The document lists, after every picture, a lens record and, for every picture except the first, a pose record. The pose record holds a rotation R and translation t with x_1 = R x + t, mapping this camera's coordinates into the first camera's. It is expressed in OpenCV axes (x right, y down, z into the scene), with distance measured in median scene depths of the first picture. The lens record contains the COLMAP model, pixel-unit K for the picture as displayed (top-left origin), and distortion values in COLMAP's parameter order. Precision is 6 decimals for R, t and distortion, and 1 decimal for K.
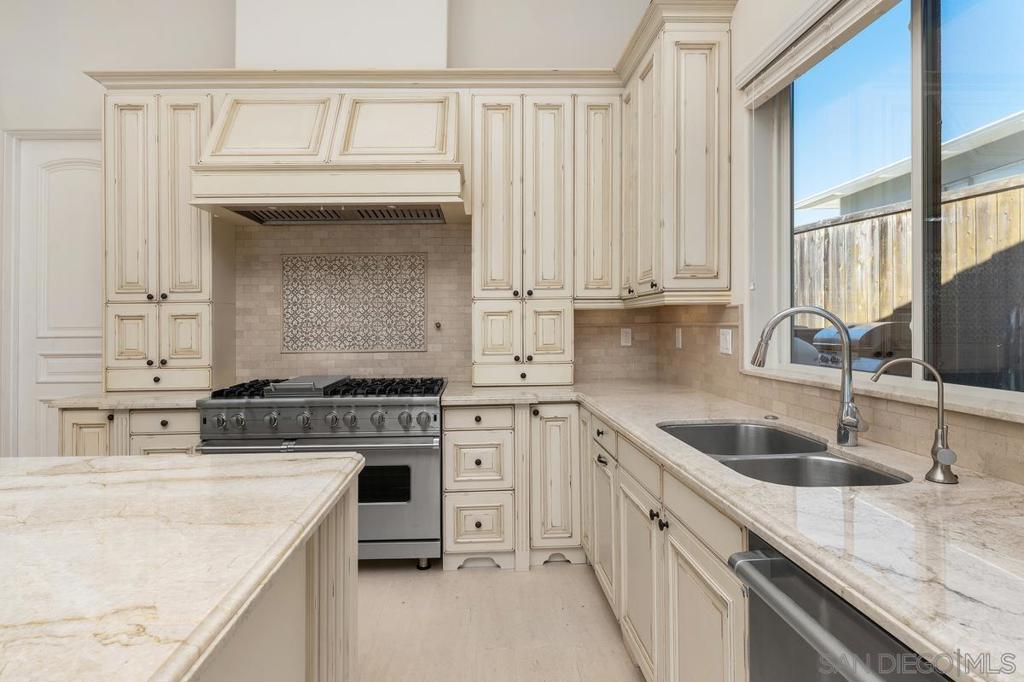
lens RADIAL K [[538.2, 0, 493.0], [0, 538.2, 325.6], [0, 0, 1]] dist [-0.001324, -0.000377]
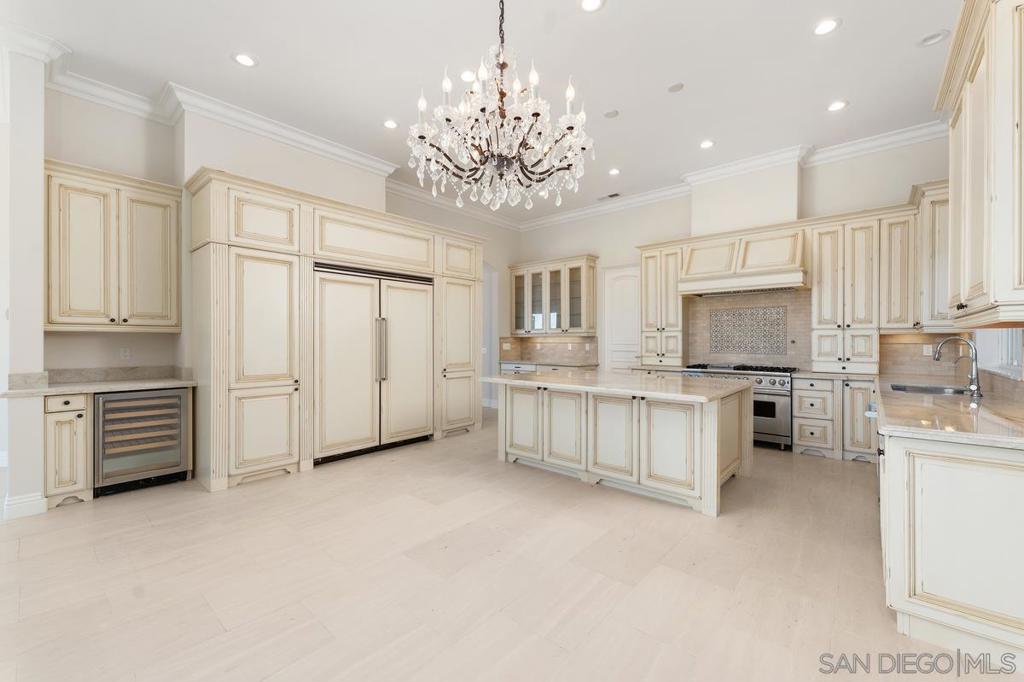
lens RADIAL K [[414.1, 0, 505.4], [0, 414.1, 332.1], [0, 0, 1]] dist [0.000792, 0.000044]
pose [[0.731121, -0.001487, -0.682246, 0.186187], [-0.011405, 0.999831, -0.014400, -0.002207], [0.682152, 0.018309, 0.730981, -0.957773]]
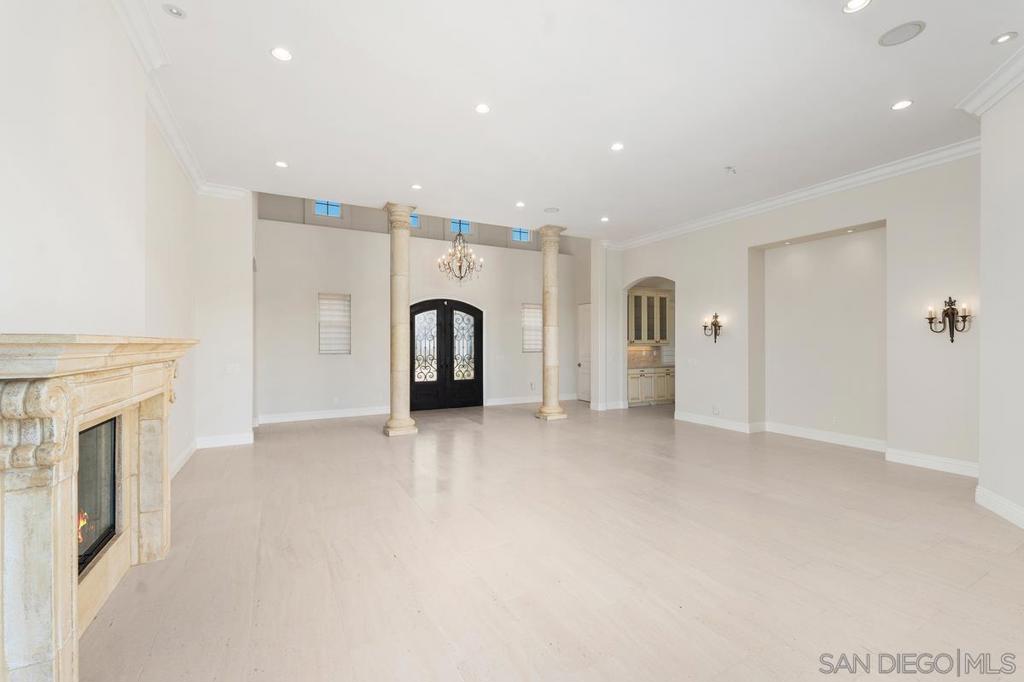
lens RADIAL K [[420.1, 0, 516.3], [0, 420.1, 342.1], [0, 0, 1]] dist [0.001206, 0.000058]
pose [[0.887338, 0.011095, 0.460987, -3.639404], [-0.006041, 0.999904, -0.012436, 0.003252], [-0.461081, 0.008250, 0.887320, -1.416292]]
